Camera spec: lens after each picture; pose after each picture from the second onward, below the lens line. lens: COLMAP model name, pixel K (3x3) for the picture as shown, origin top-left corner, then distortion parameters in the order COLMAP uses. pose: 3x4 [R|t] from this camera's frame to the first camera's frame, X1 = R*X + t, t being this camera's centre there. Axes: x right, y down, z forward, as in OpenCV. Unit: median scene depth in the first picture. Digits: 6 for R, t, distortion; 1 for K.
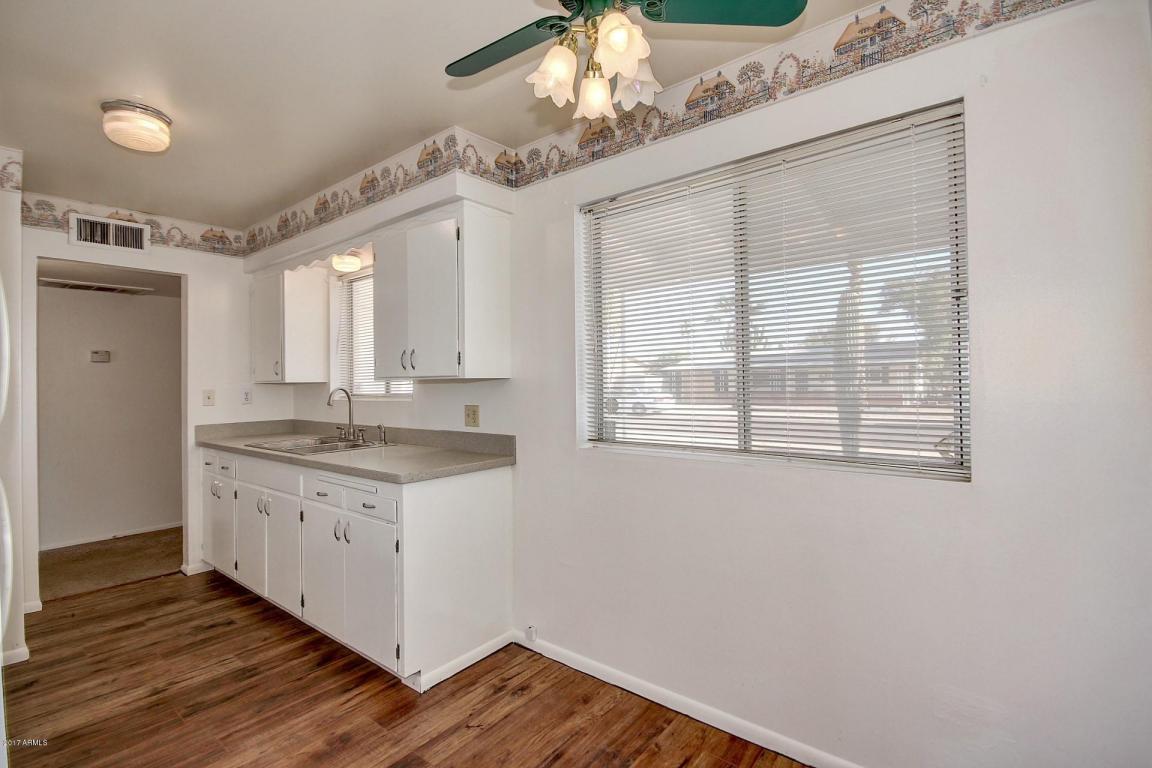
lens RADIAL K [[531.7, 0, 565.7], [0, 531.7, 377.0], [0, 0, 1]] dist [0.008513, -0.003090]
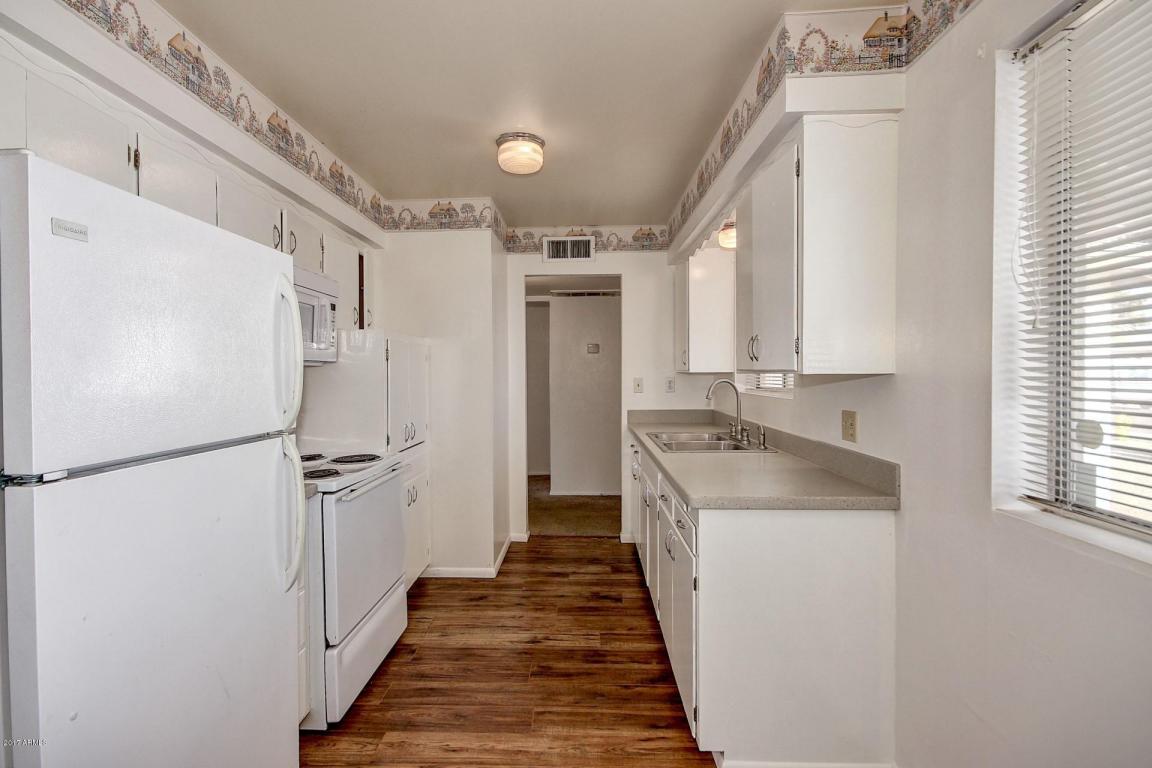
lens RADIAL K [[548.0, 0, 573.5], [0, 548.0, 378.8], [0, 0, 1]] dist [0.027583, -0.004129]
pose [[0.617403, 0.023137, -0.786307, 0.150739], [0.003108, 0.999488, 0.031850, -0.012366], [0.786641, -0.022108, 0.617014, 0.238814]]
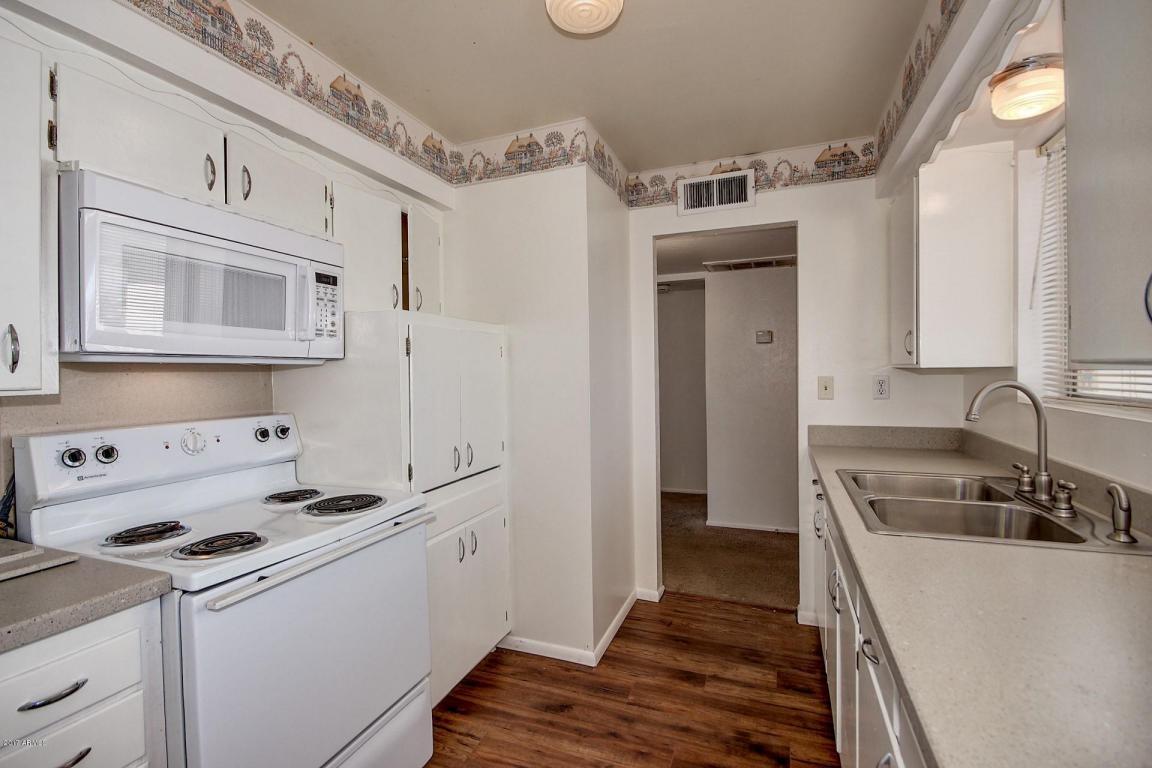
lens RADIAL K [[531.7, 0, 571.3], [0, 531.7, 375.5], [0, 0, 1]] dist [0.008513, -0.003090]
pose [[0.311041, 0.022142, -0.950139, -0.114626], [0.018774, 0.999390, 0.029436, -0.006062], [0.950211, -0.026994, 0.310436, 0.529944]]
